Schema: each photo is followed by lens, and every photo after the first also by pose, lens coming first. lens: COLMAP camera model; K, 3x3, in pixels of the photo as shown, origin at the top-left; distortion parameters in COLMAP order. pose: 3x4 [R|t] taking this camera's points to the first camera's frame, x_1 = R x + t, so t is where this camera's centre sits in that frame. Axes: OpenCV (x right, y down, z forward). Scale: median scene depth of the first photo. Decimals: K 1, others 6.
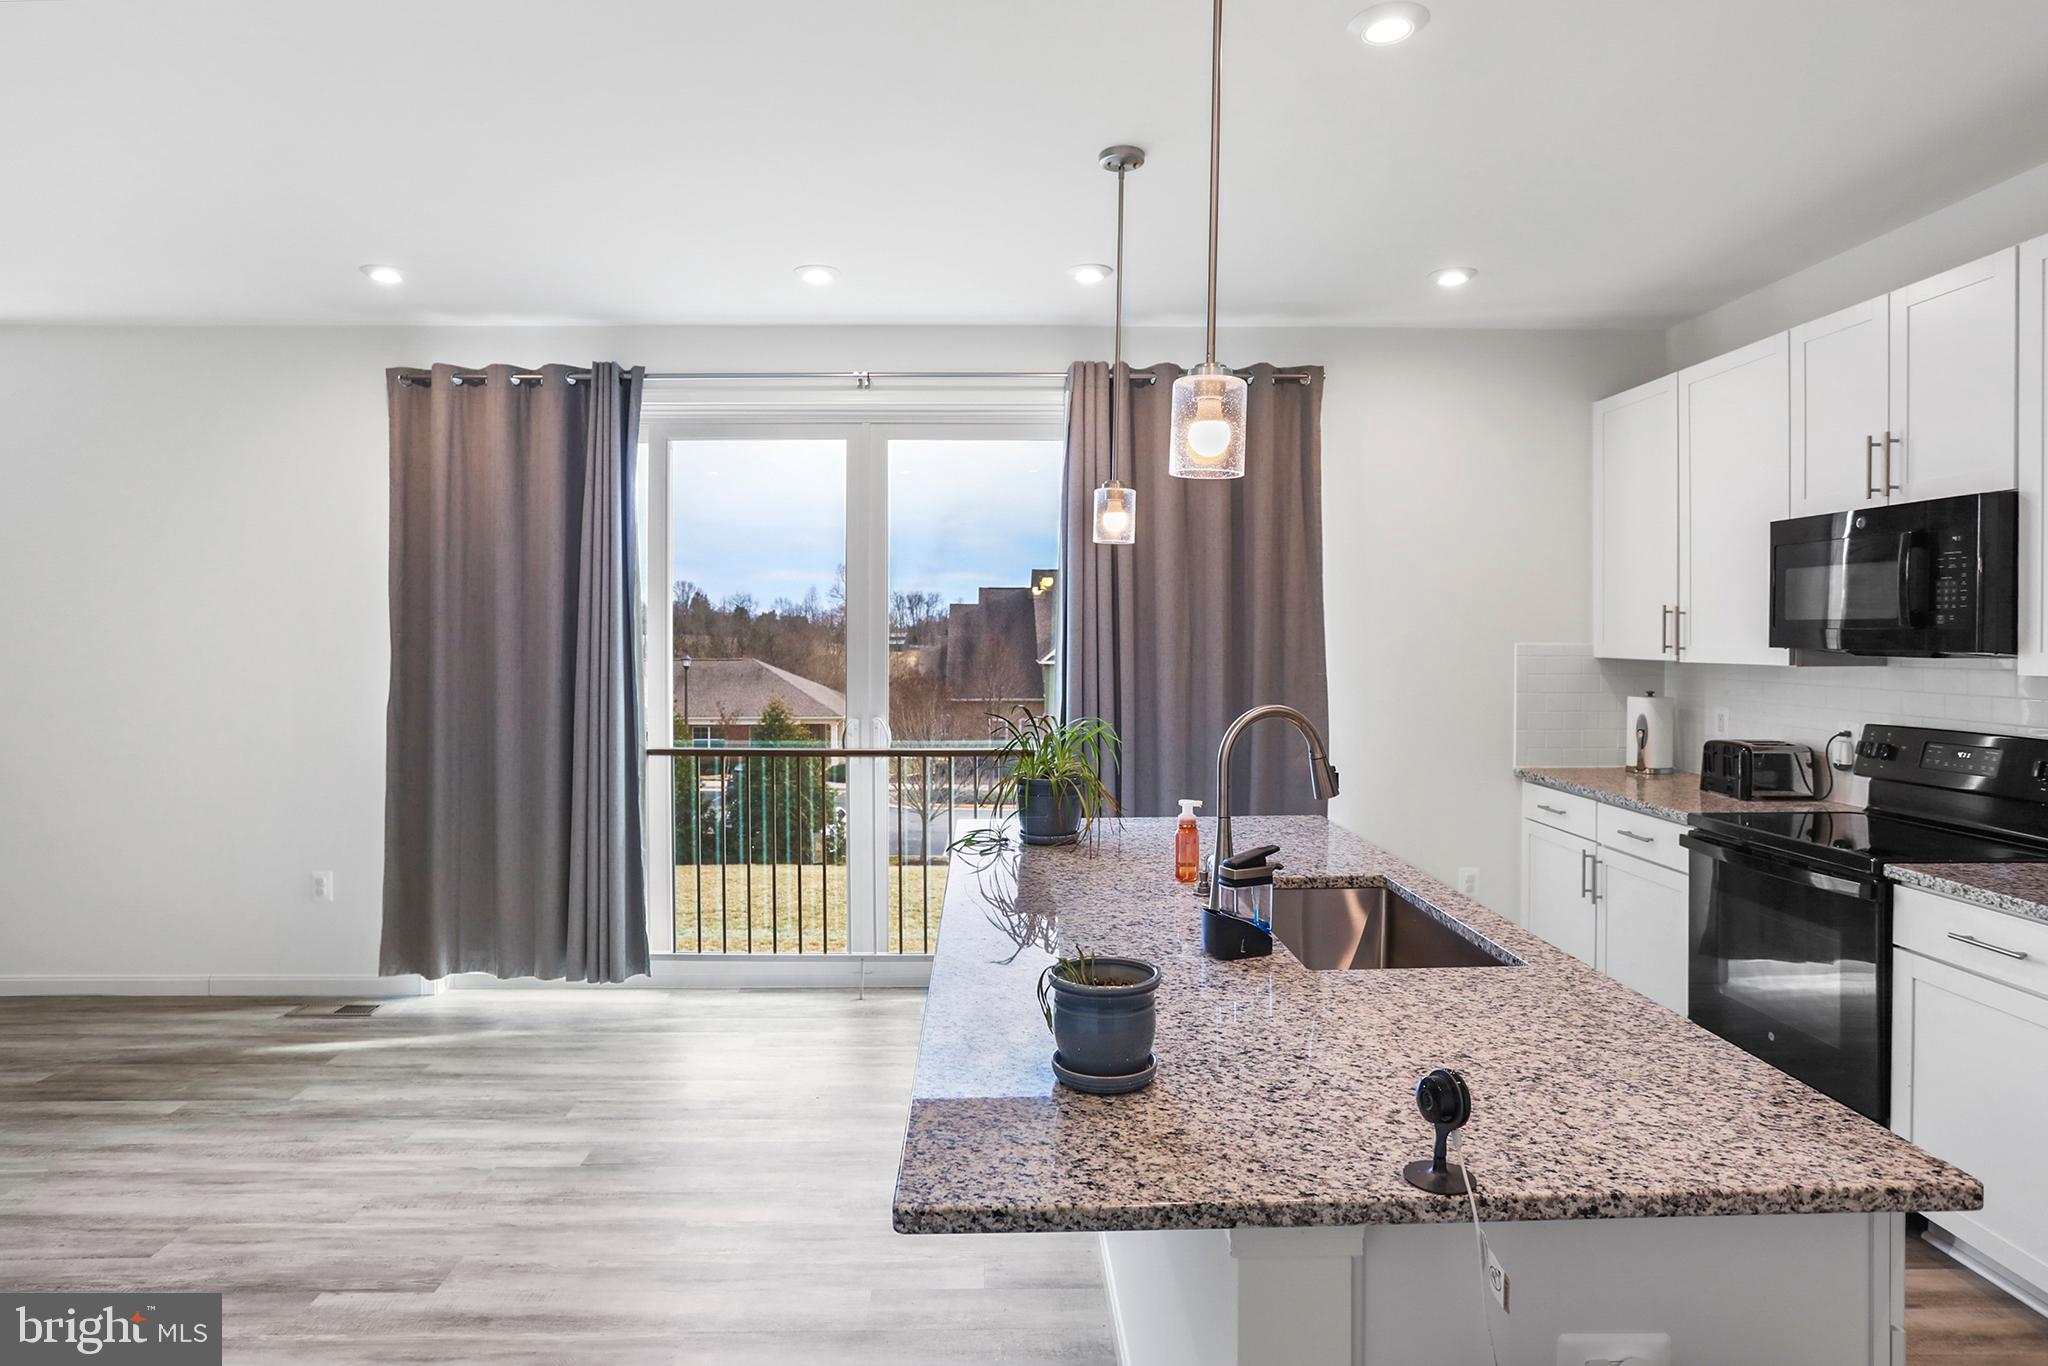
lens RADIAL K [[1095.7, 0, 993.1], [0, 1095.7, 647.4], [0, 0, 1]] dist [-0.033308, 0.015511]
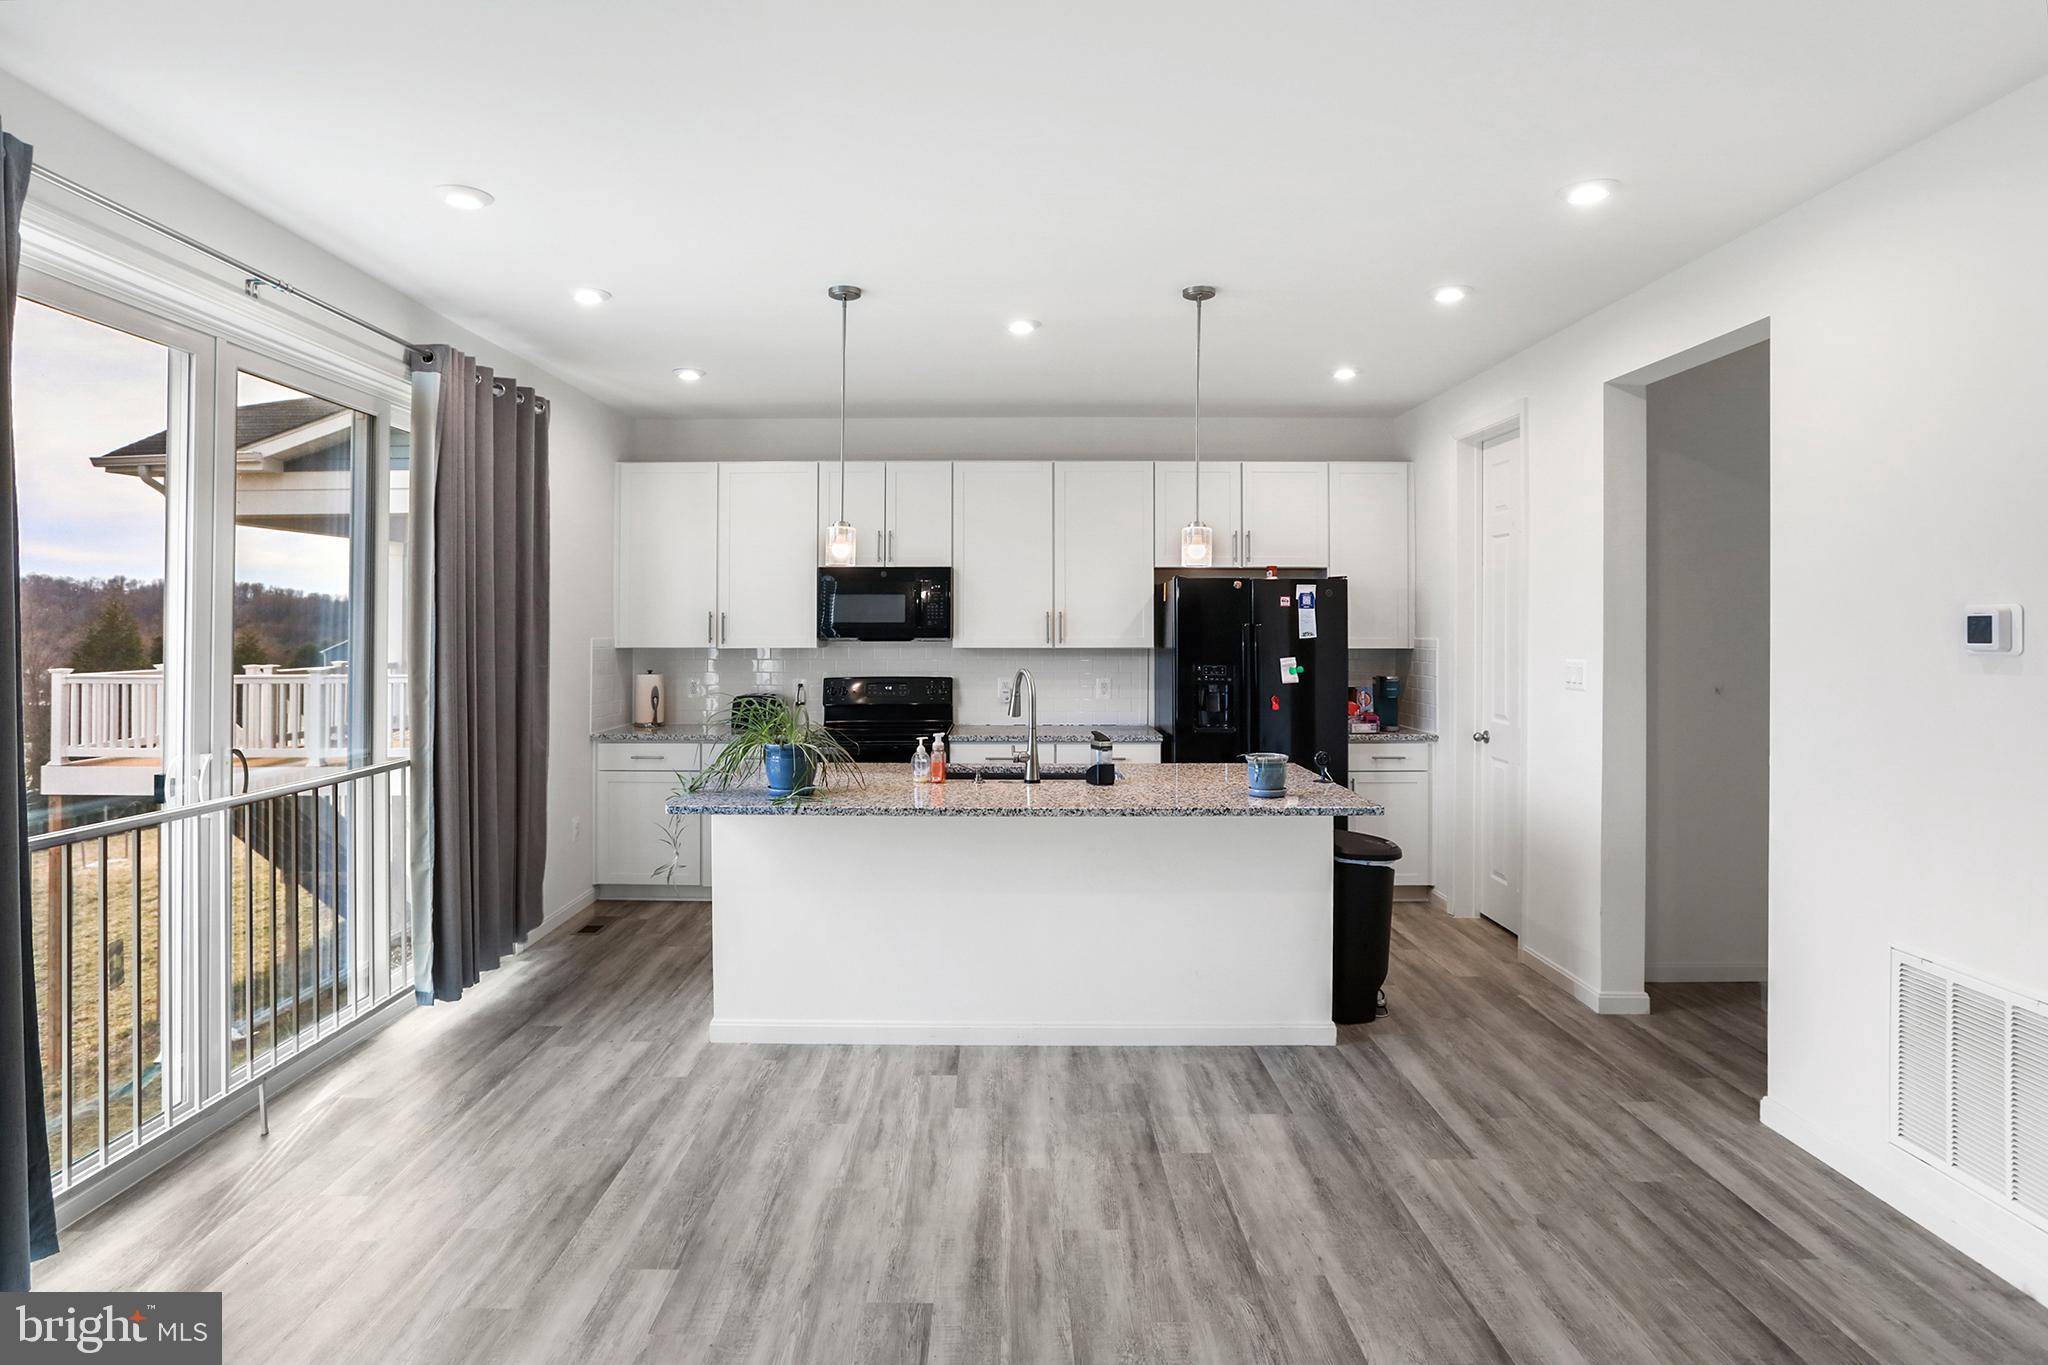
lens RADIAL K [[1083.7, 0, 981.1], [0, 1083.7, 620.9], [0, 0, 1]] dist [-0.012395, 0.007262]
pose [[0.047541, 0.009289, 0.998826, -0.884376], [0.015496, 0.999830, -0.010036, -0.004549], [-0.998749, 0.015955, 0.047389, 0.533139]]
